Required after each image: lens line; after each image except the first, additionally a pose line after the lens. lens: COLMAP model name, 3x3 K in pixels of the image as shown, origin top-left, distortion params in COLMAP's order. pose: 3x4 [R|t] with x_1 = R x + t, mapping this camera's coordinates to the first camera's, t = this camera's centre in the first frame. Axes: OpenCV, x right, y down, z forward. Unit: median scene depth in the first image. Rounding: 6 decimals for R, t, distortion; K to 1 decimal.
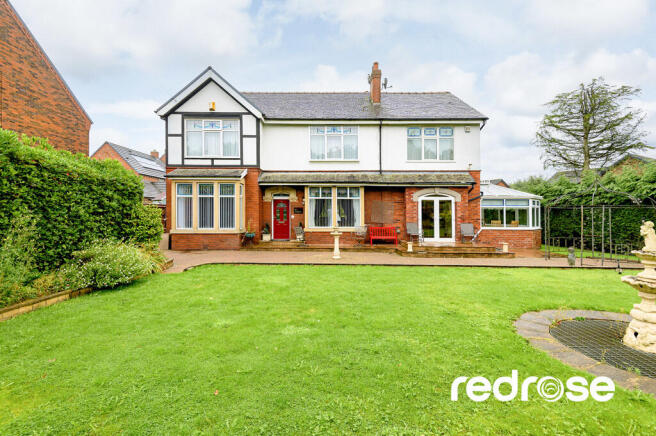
lens RADIAL K [[301.5, 0, 325.4], [0, 301.5, 211.7], [0, 0, 1]] dist [0.012504, -0.010834]
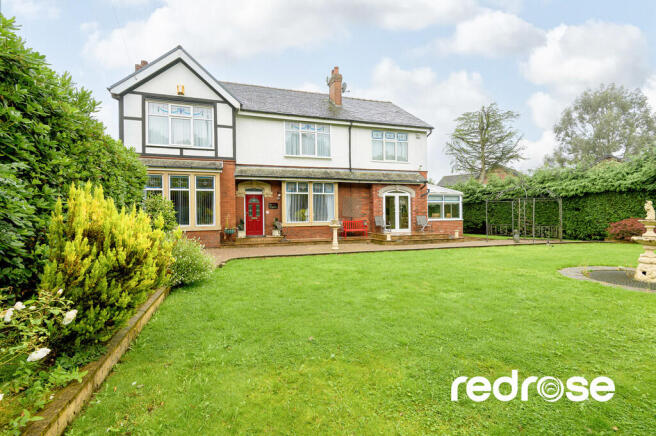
lens RADIAL K [[301.5, 0, 323.3], [0, 301.5, 211.0], [0, 0, 1]] dist [0.012504, -0.010834]
pose [[0.946607, -0.009757, 0.322242, -0.262237], [0.010670, 0.999943, -0.001065, 0.016999], [-0.322213, 0.004446, 0.946657, 0.011613]]
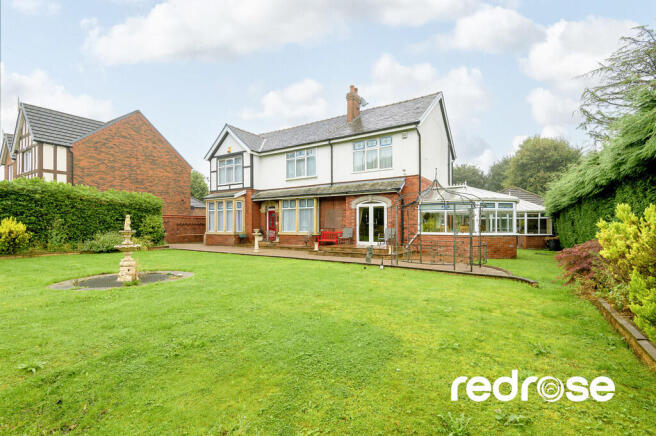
lens RADIAL K [[301.5, 0, 325.4], [0, 301.5, 222.3], [0, 0, 1]] dist [0.012504, -0.010834]
pose [[0.842122, -0.012394, -0.539145, 0.805405], [0.007978, 0.999913, -0.010526, 0.027642], [0.539228, 0.004563, 0.842147, 0.006348]]
